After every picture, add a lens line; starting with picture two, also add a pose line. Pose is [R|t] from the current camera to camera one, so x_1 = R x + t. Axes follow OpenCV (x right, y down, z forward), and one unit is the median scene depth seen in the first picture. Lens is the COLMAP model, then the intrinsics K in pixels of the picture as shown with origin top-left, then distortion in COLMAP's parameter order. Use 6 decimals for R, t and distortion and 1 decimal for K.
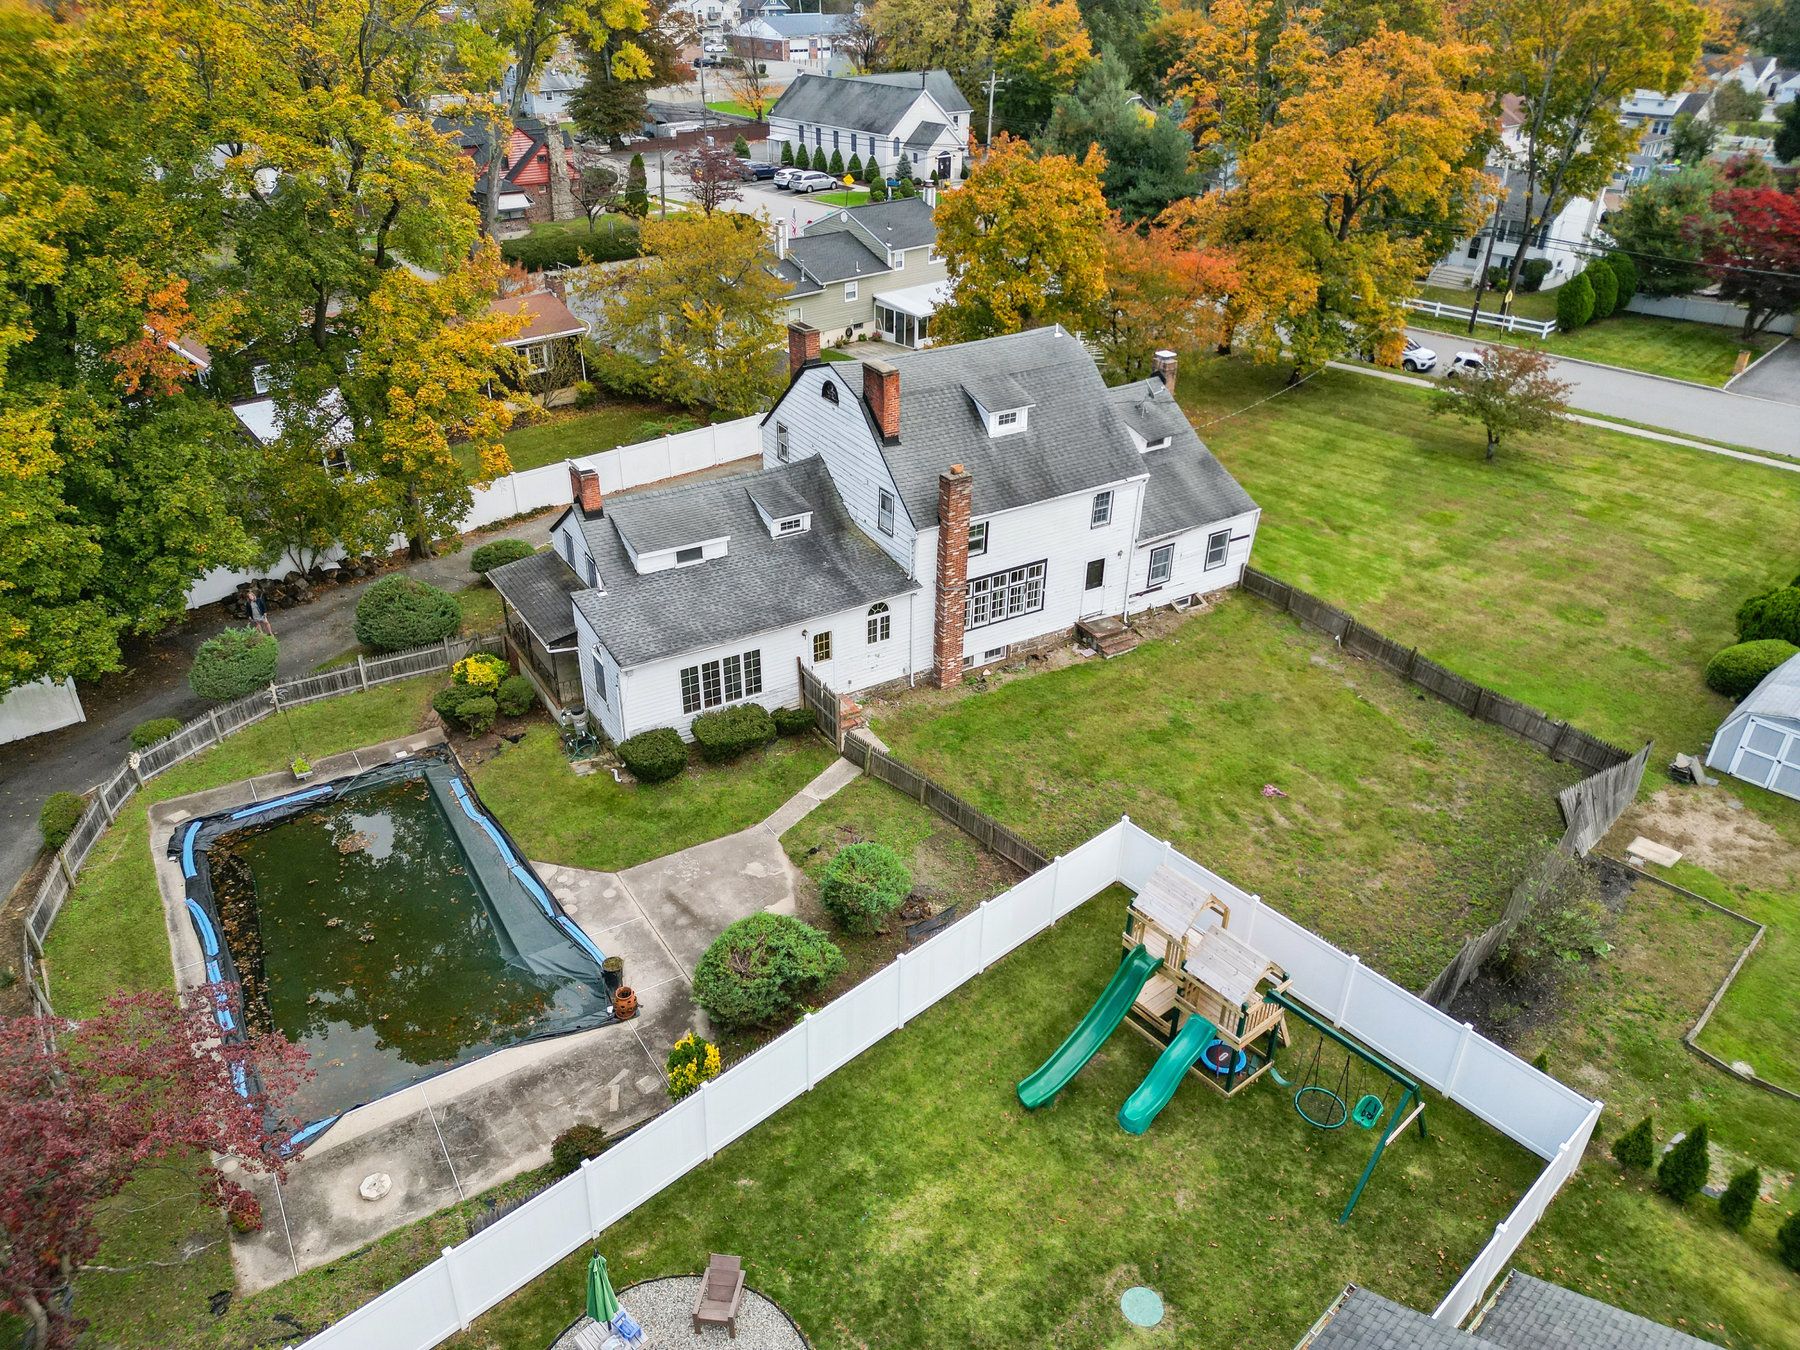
lens RADIAL K [[1253.7, 0, 900.0], [0, 1253.7, 675.0], [0, 0, 1]] dist [0.065566, -0.061705]
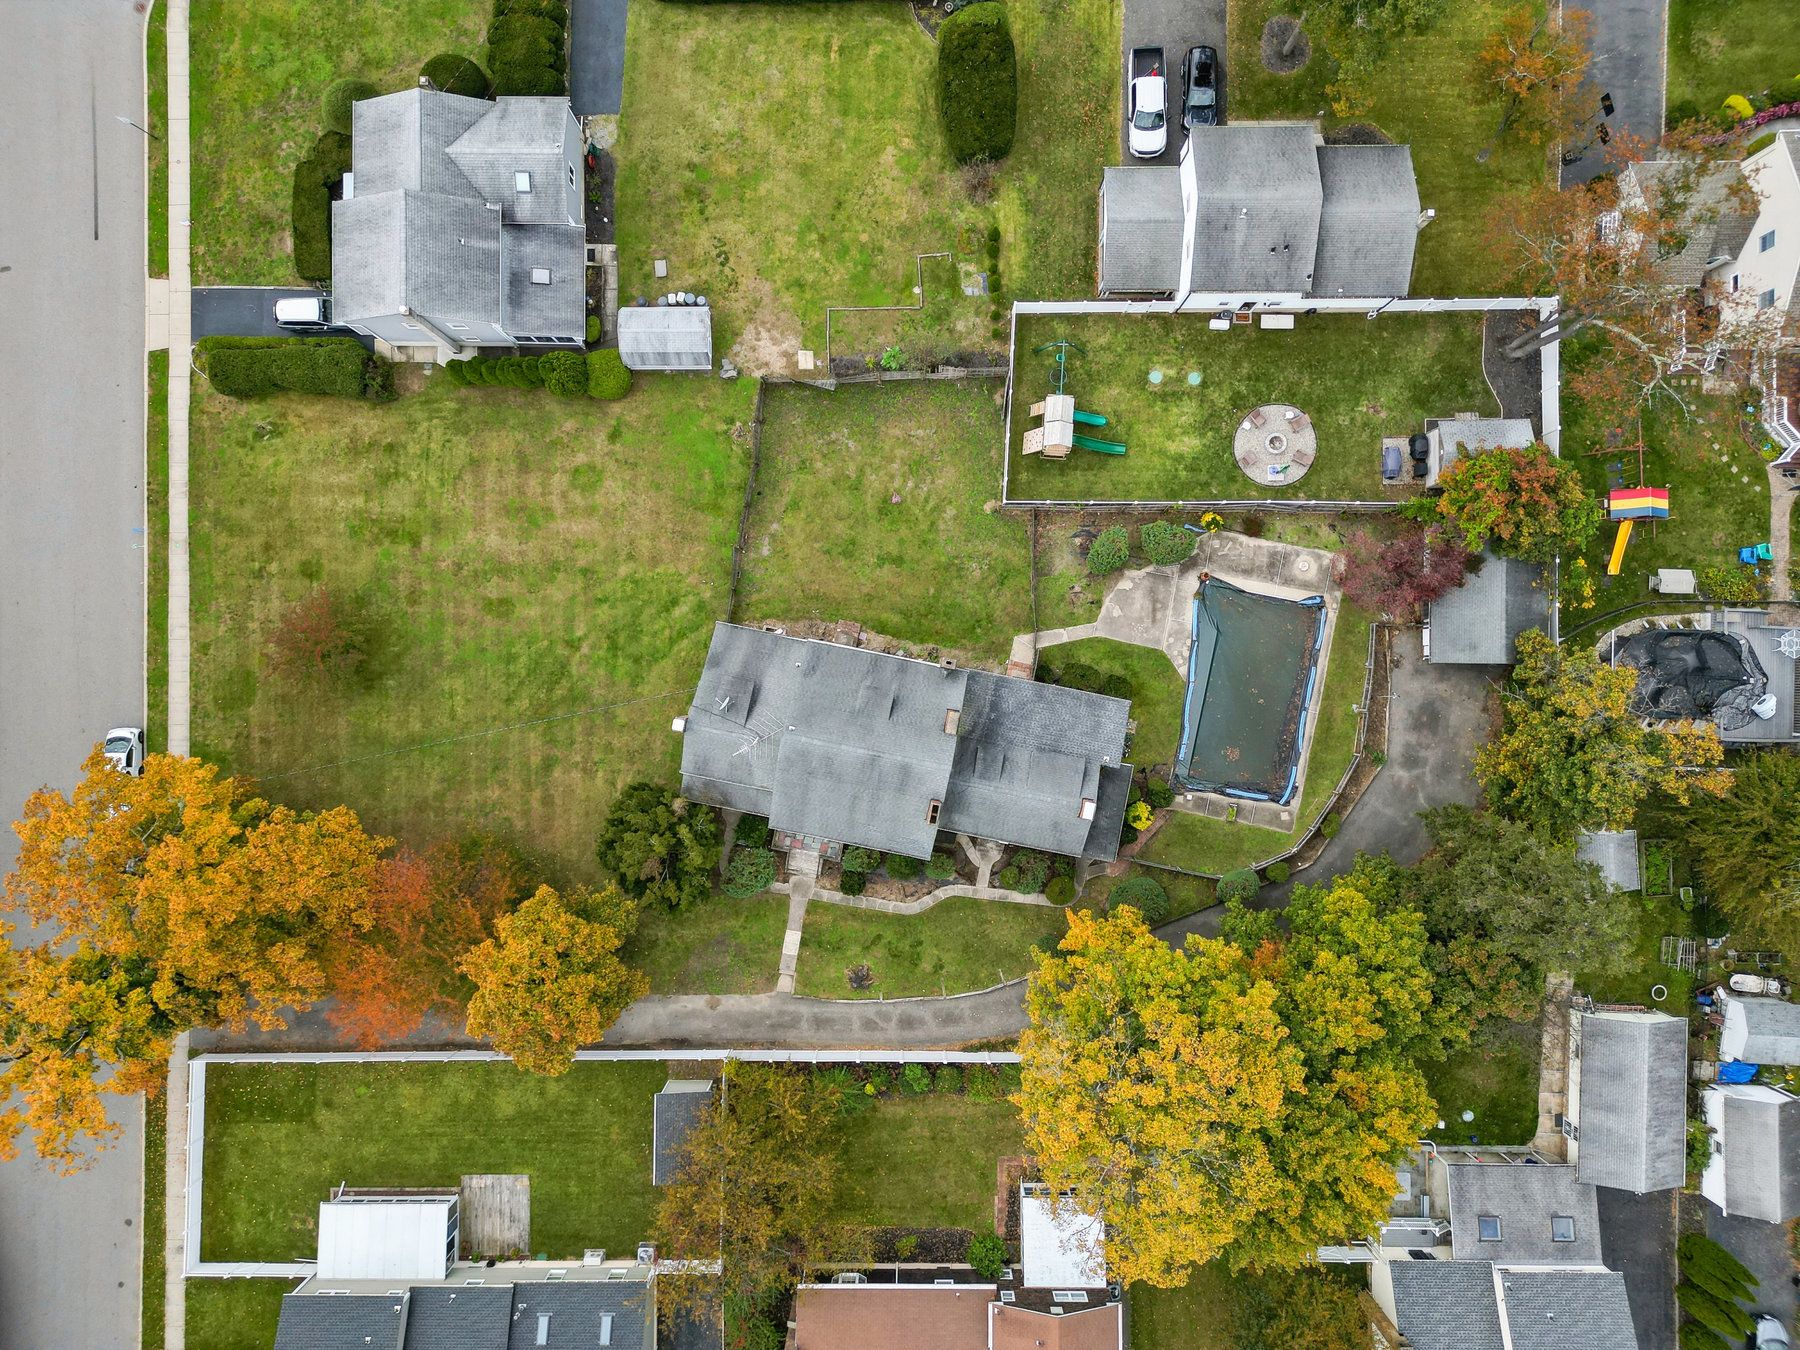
lens RADIAL K [[1253.7, 0, 900.0], [0, 1253.7, 675.0], [0, 0, 1]] dist [0.065566, -0.061705]
pose [[-0.727143, -0.686475, -0.003835, 0.099469], [0.338110, -0.362990, 0.868286, -1.928456], [-0.597449, 0.630071, 0.496050, 0.150575]]
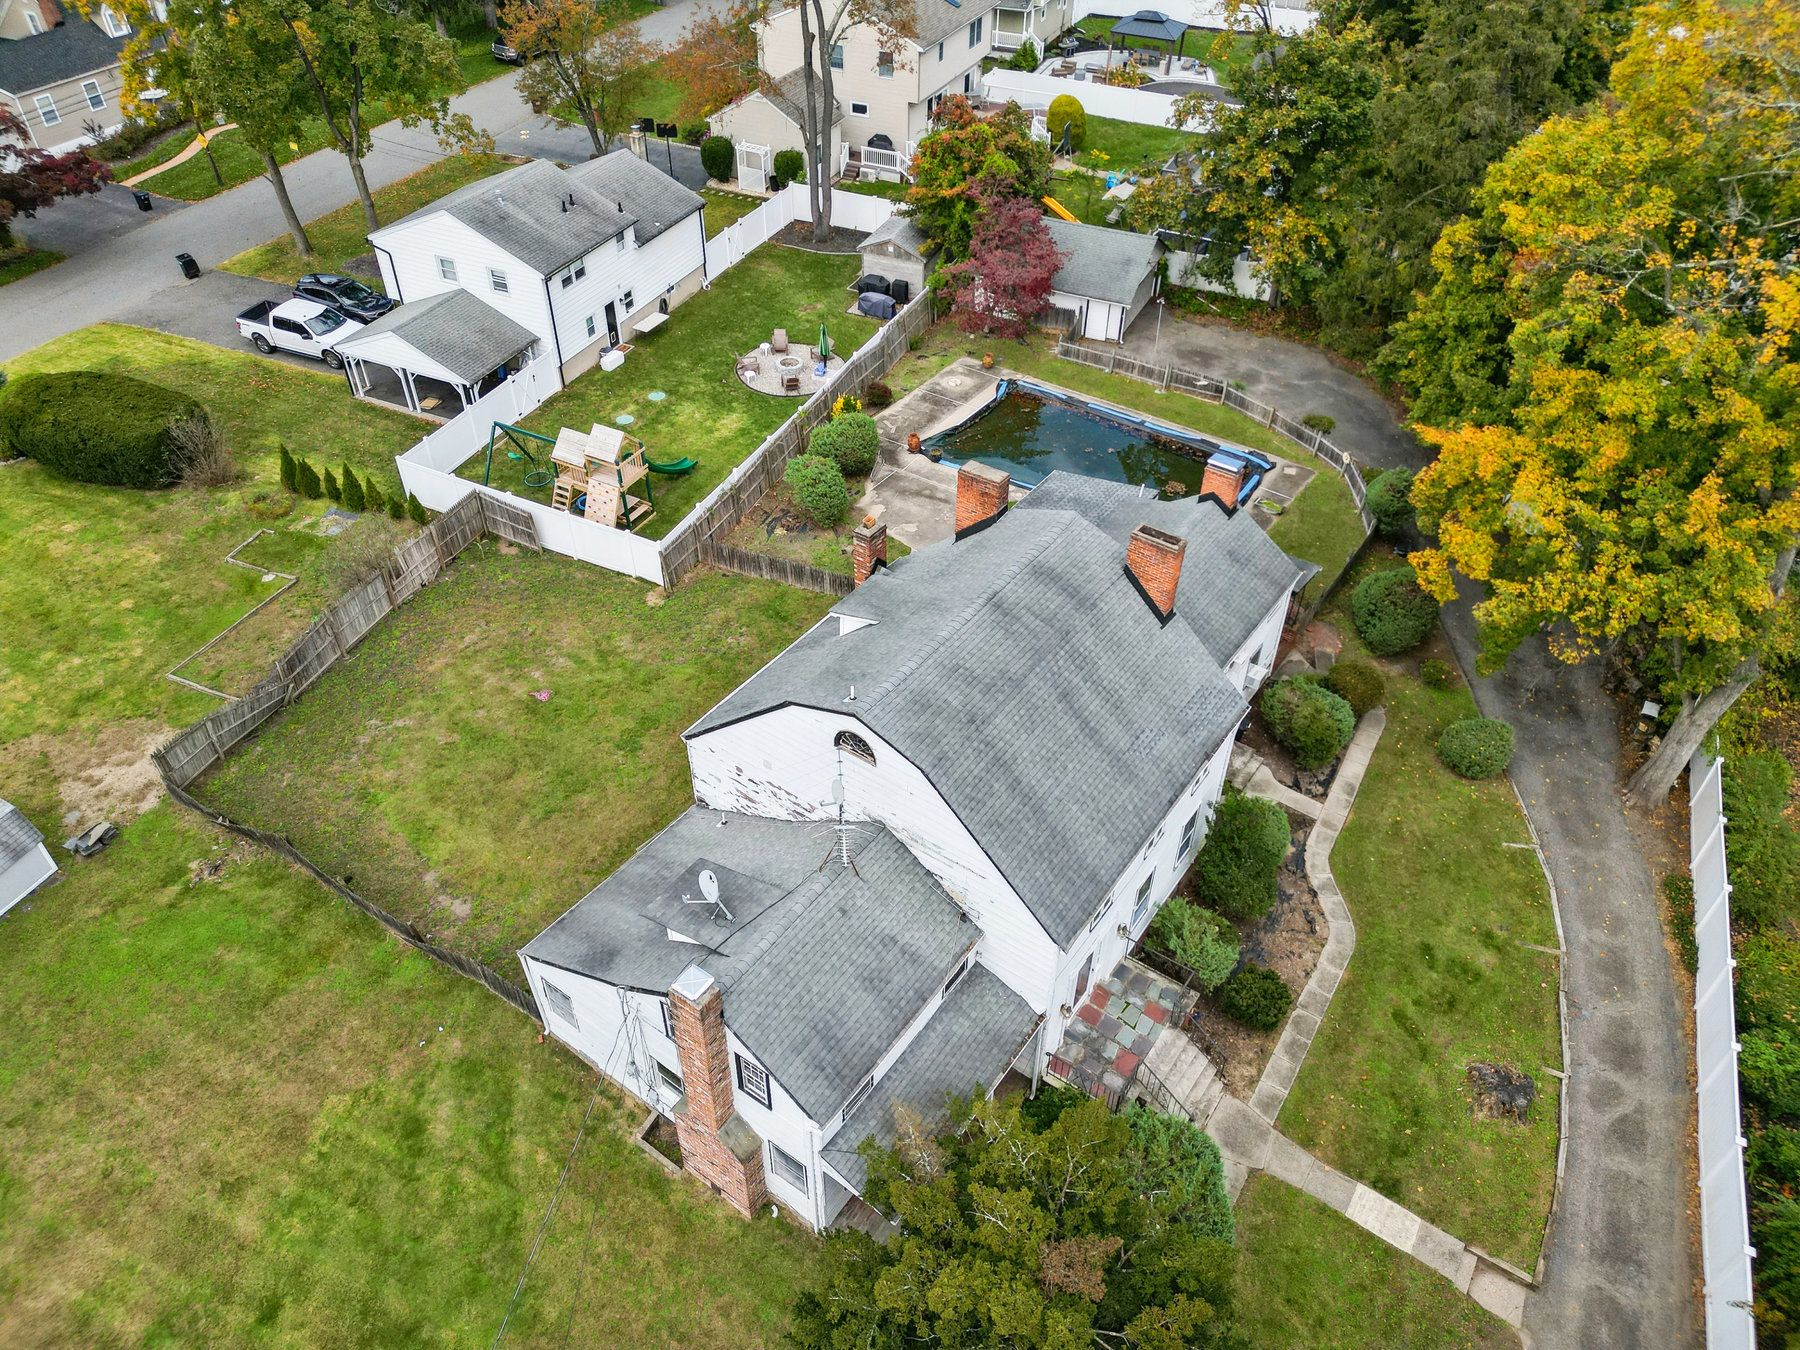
lens RADIAL K [[1248.5, 0, 900.0], [0, 1248.5, 675.0], [0, 0, 1]] dist [0.120137, -0.183507]
pose [[-0.922806, 0.231330, -0.308085, 0.359356], [-0.214803, 0.354910, 0.909889, -1.038962], [0.319827, 0.905829, -0.277822, 1.466688]]
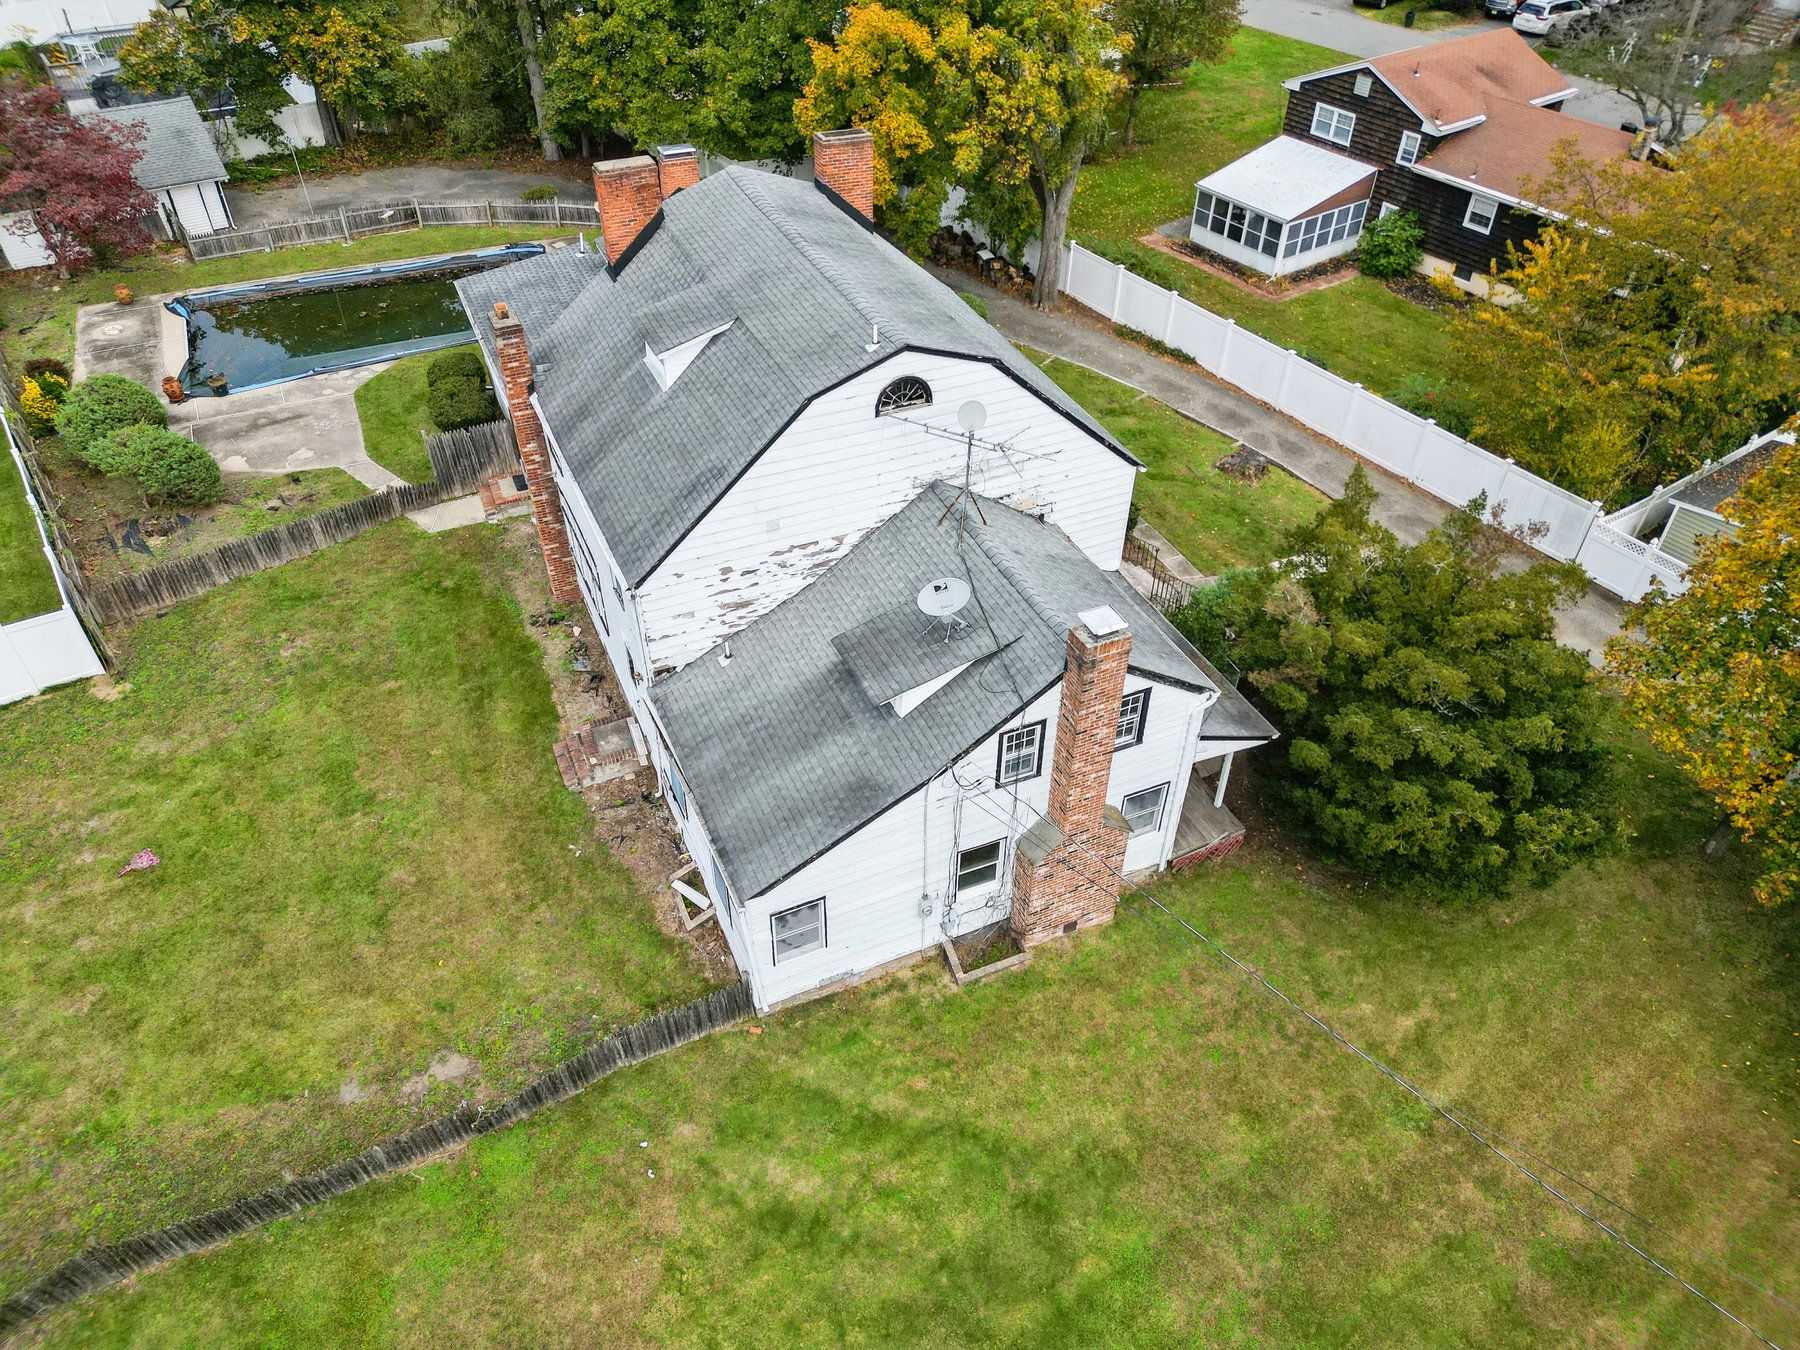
lens RADIAL K [[1253.7, 0, 900.0], [0, 1253.7, 675.0], [0, 0, 1]] dist [0.065566, -0.061705]
pose [[-0.134279, 0.632651, -0.762707, 0.736977], [-0.507568, 0.617137, 0.601263, -0.620216], [0.851084, 0.467863, 0.238244, 1.198774]]
